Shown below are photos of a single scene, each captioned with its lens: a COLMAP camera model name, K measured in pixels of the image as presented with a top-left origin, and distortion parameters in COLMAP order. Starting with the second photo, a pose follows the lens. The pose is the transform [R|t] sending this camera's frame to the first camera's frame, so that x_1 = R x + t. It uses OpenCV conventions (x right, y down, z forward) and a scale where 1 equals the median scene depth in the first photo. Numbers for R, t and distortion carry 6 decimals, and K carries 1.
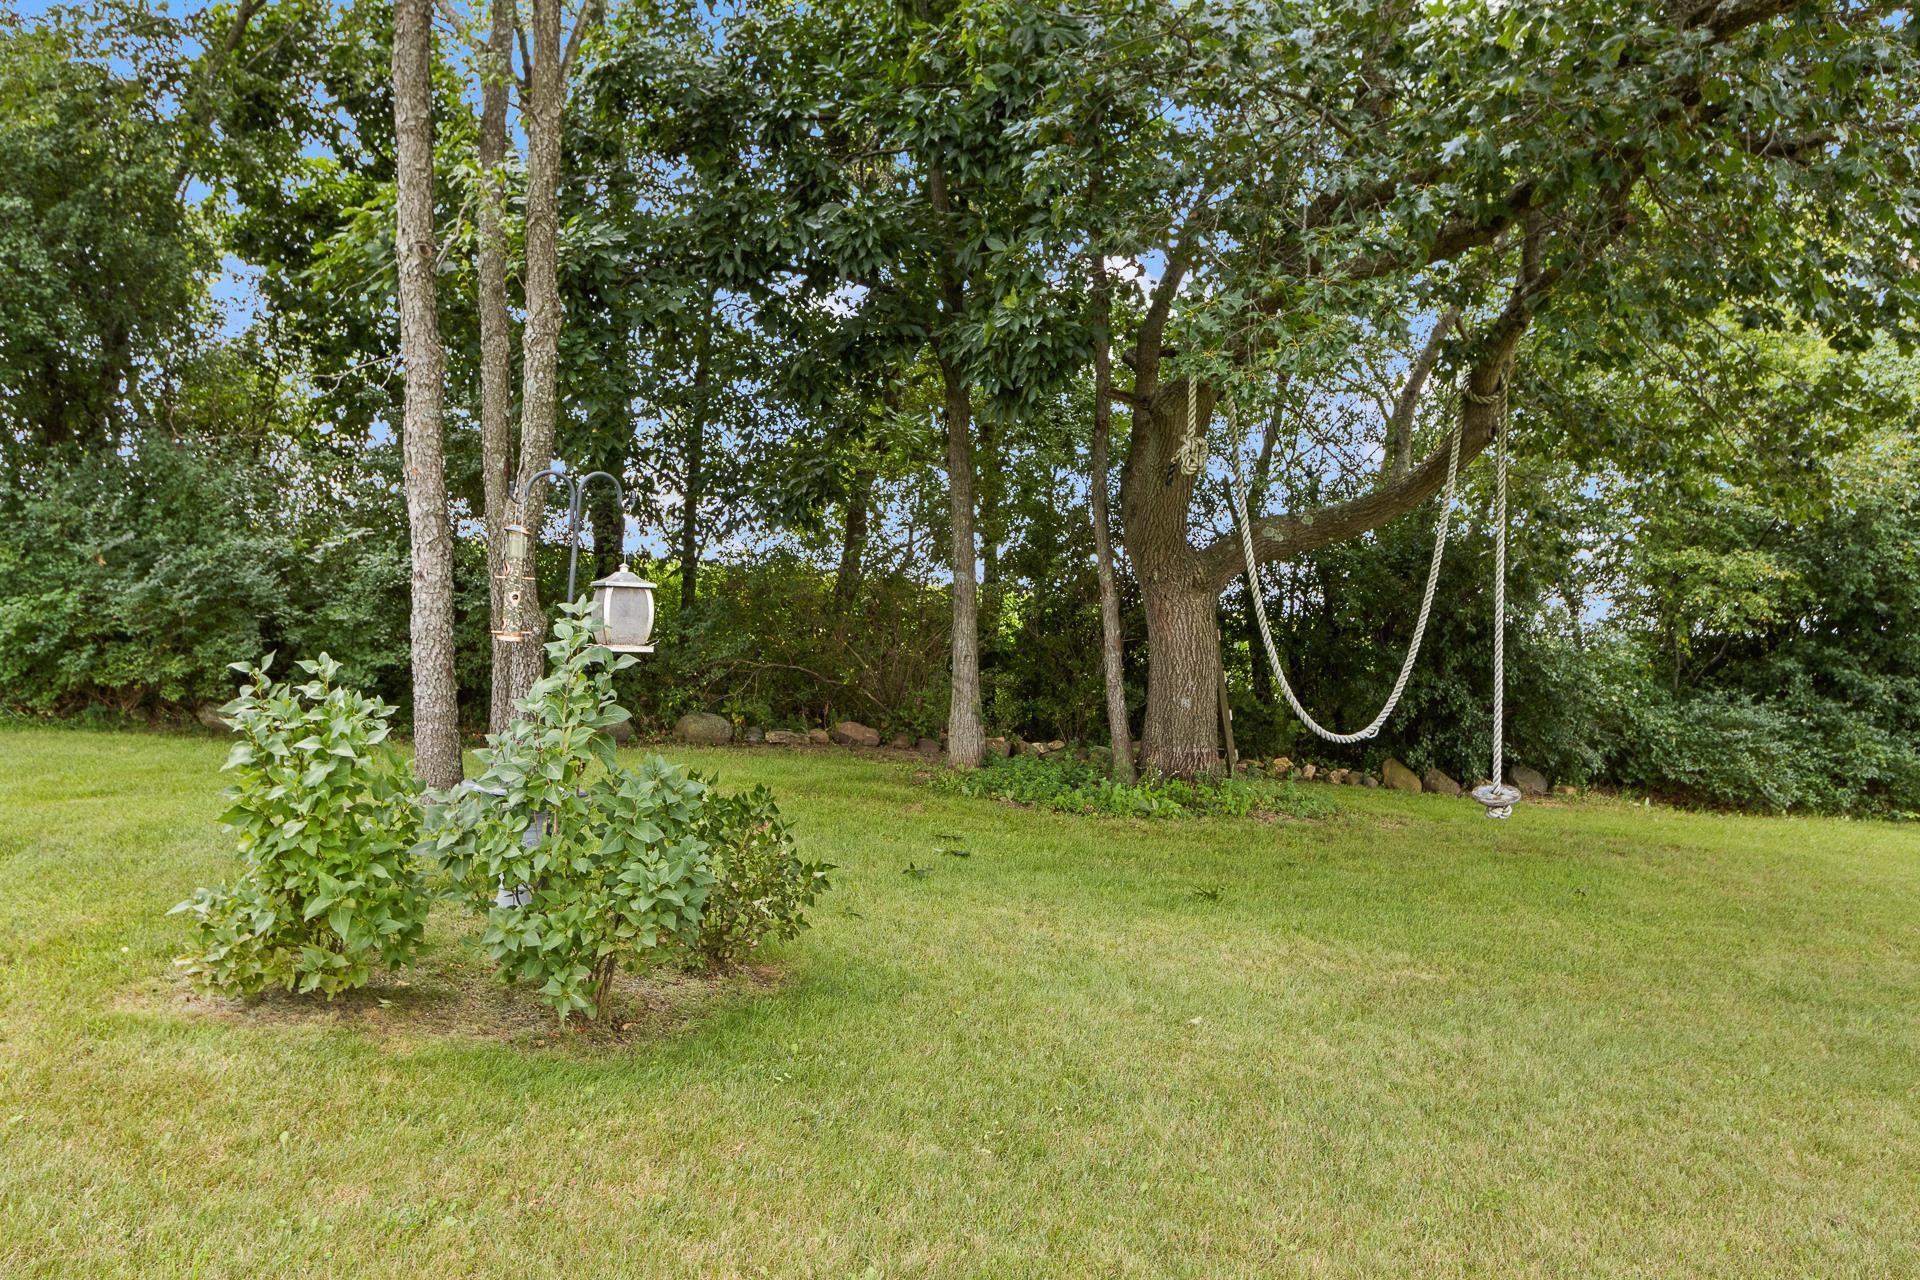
lens RADIAL K [[1379.7, 0, 960.0], [0, 1379.7, 640.0], [0, 0, 1]] dist [-0.002663, -0.000444]
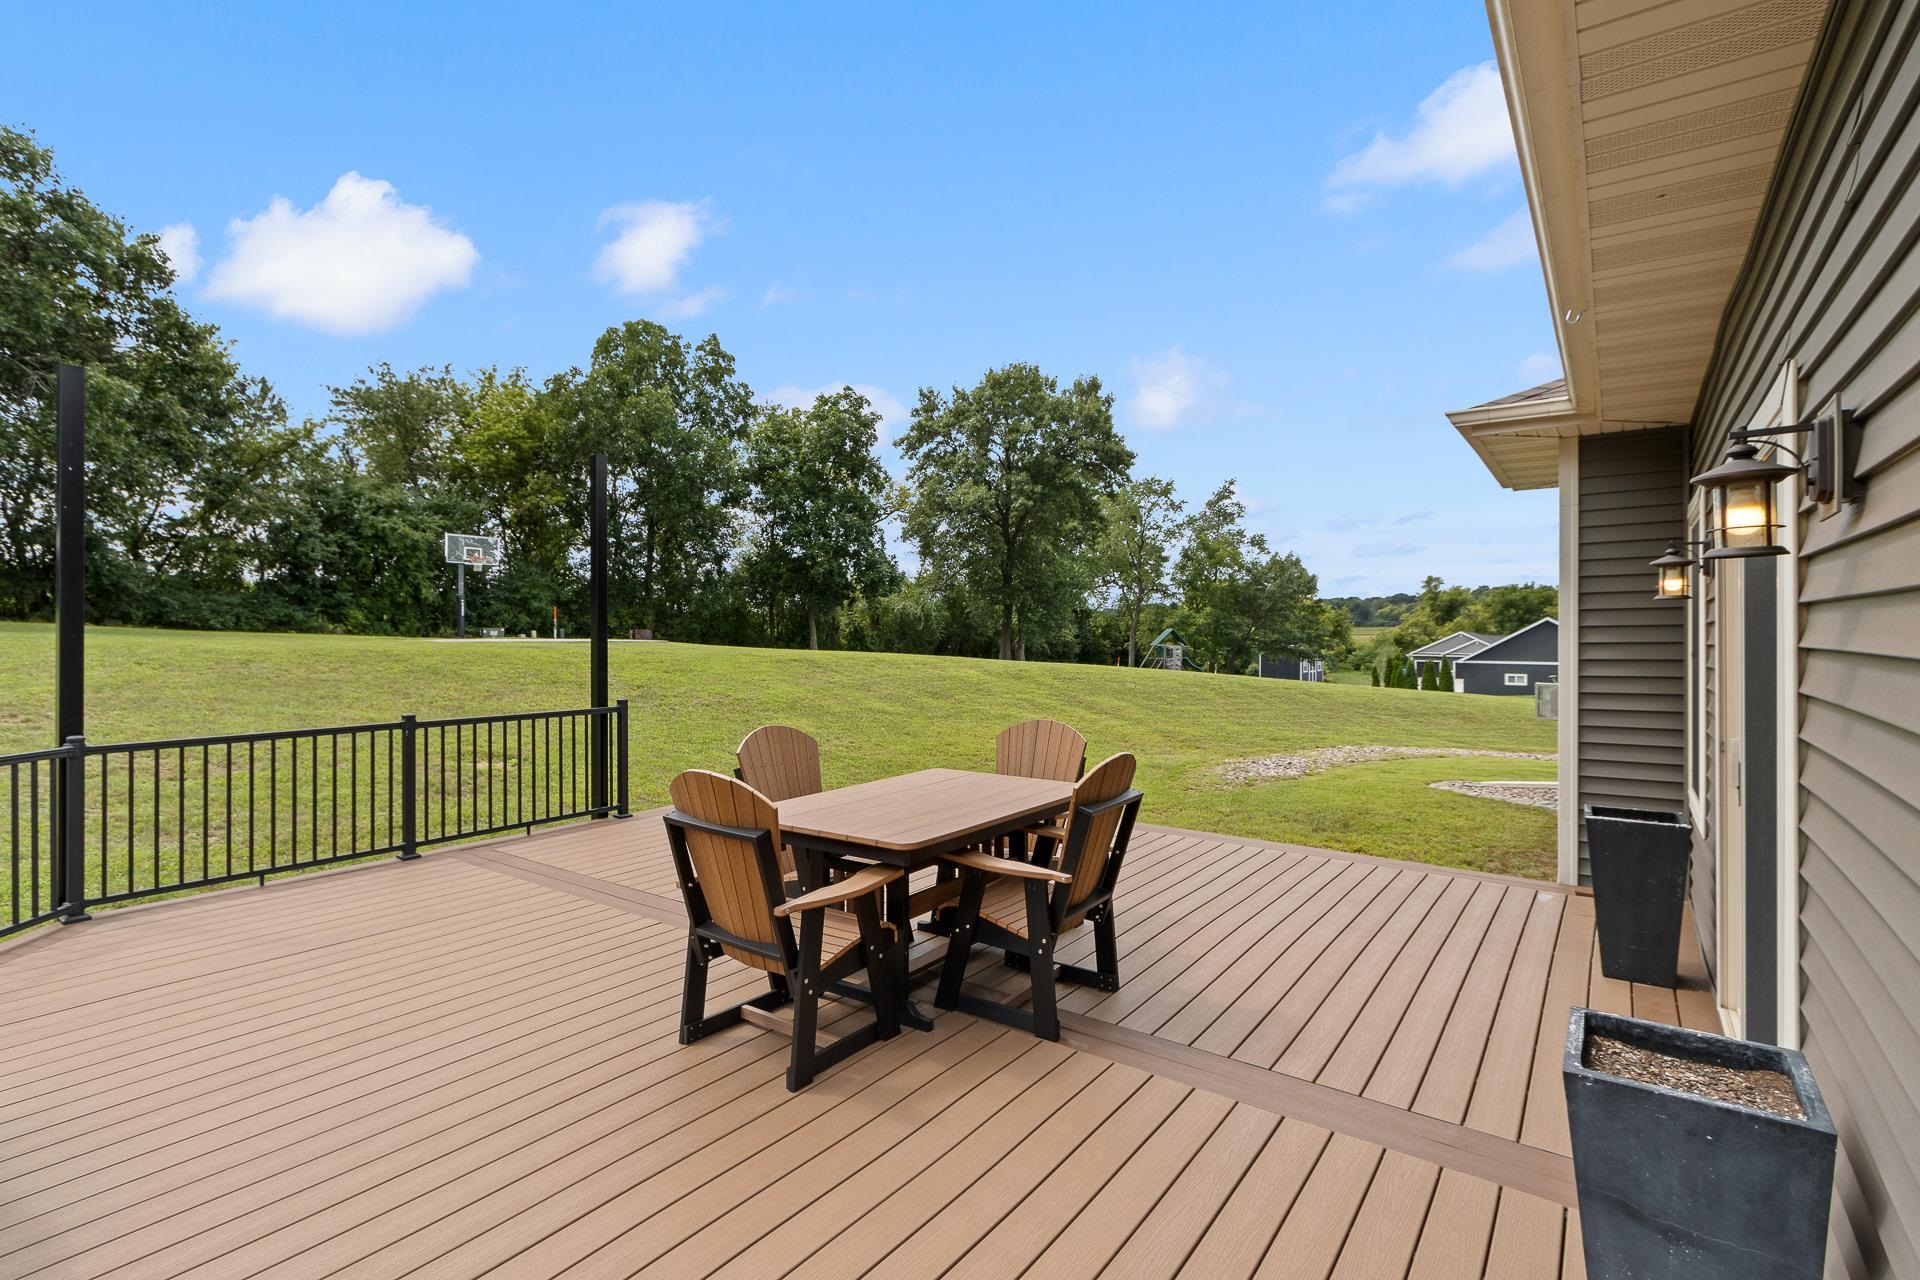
lens RADIAL K [[888.4, 0, 960.0], [0, 888.4, 640.0], [0, 0, 1]] dist [-0.000204, 0.000027]
pose [[0.787265, -0.034238, 0.615664, 0.650247], [0.019441, 0.999339, 0.030716, 0.115604], [-0.616308, -0.012212, 0.787410, -1.349353]]
